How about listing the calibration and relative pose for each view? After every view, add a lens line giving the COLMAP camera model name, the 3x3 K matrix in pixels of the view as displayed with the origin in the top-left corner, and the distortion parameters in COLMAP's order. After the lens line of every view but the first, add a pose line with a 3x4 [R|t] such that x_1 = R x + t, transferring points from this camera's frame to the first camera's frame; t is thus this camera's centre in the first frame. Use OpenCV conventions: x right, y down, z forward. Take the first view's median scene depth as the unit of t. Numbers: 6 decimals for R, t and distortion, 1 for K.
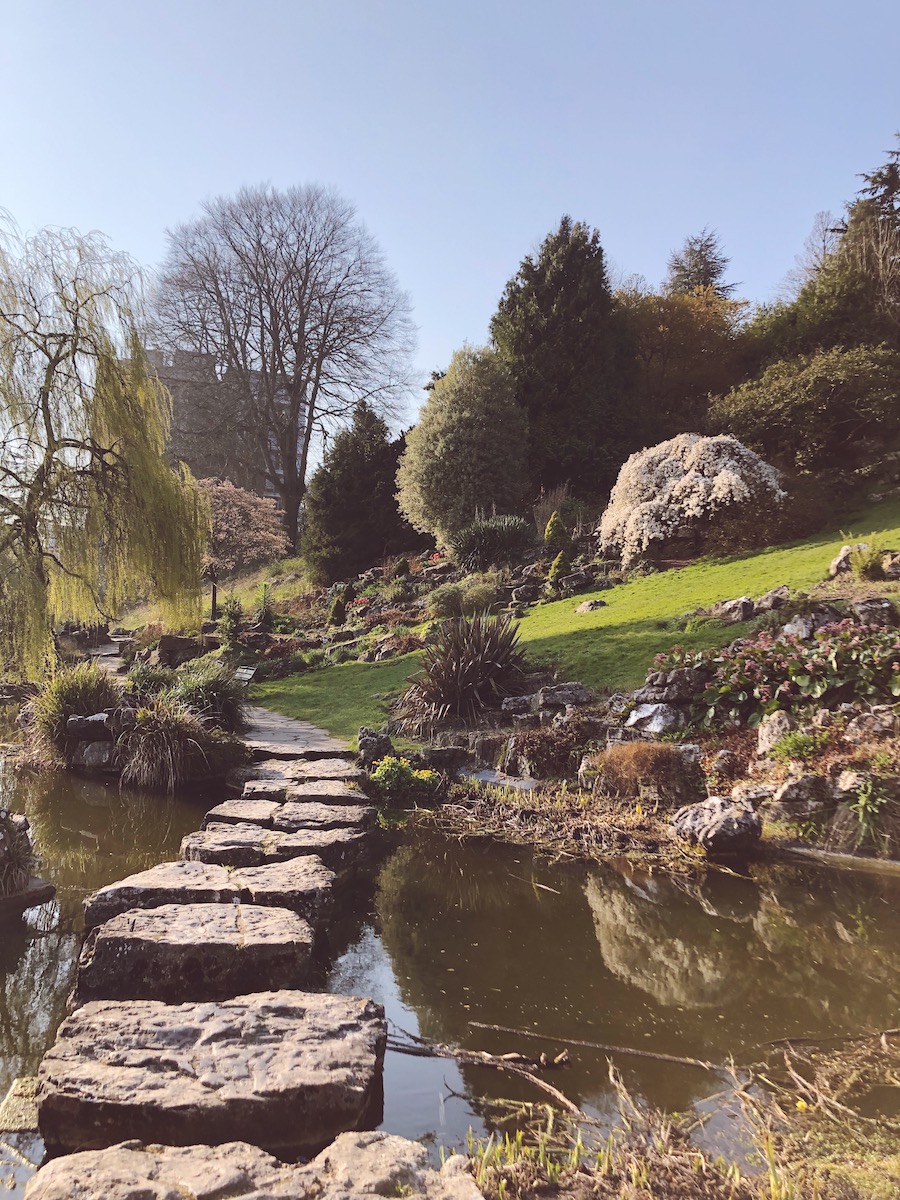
lens RADIAL K [[981.1, 0, 448.8], [0, 981.1, 600.7], [0, 0, 1]] dist [-0.046927, -0.001224]
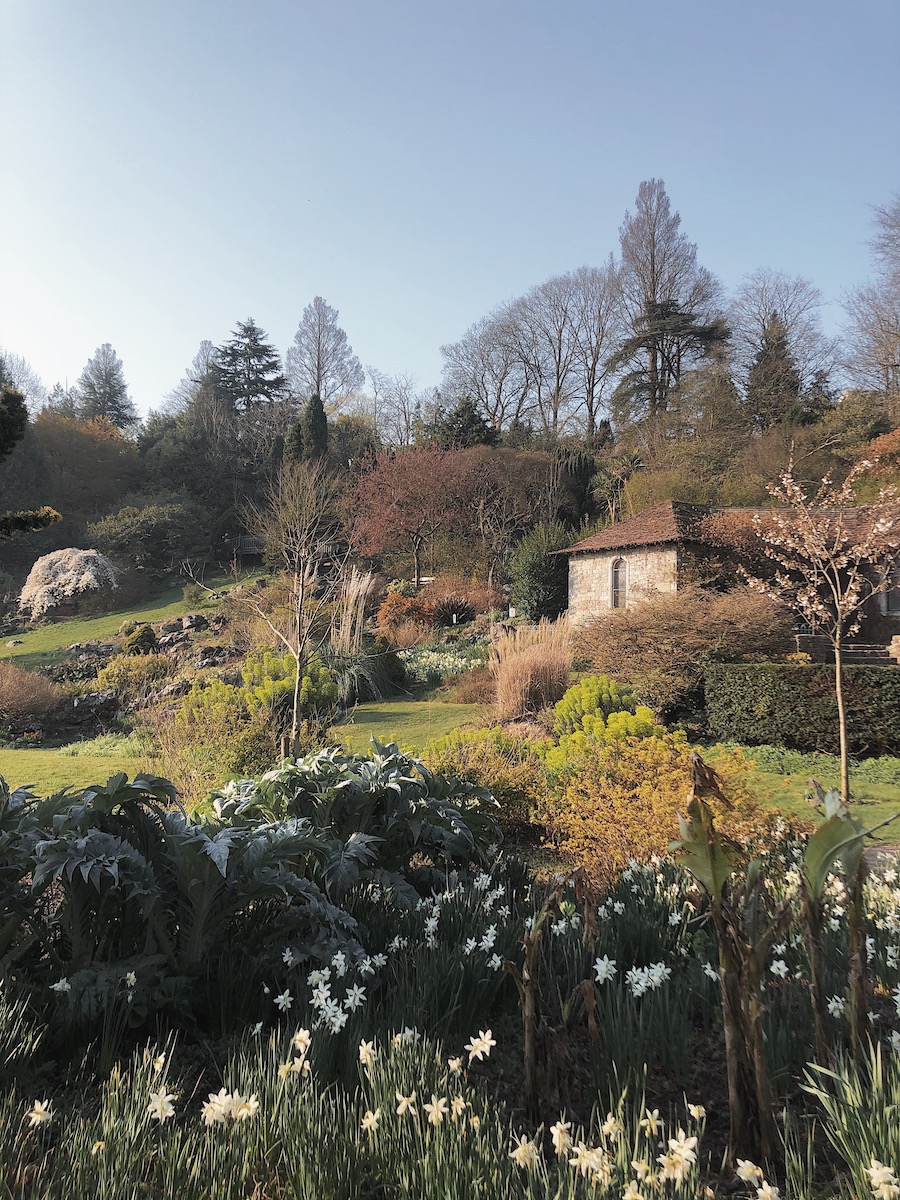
lens RADIAL K [[981.1, 0, 447.5], [0, 981.1, 598.3], [0, 0, 1]] dist [-0.046927, -0.001224]
pose [[0.850461, 0.009851, 0.525946, -0.120292], [0.000463, 0.999810, -0.019475, -0.041005], [-0.526038, 0.016806, 0.850295, -0.954613]]
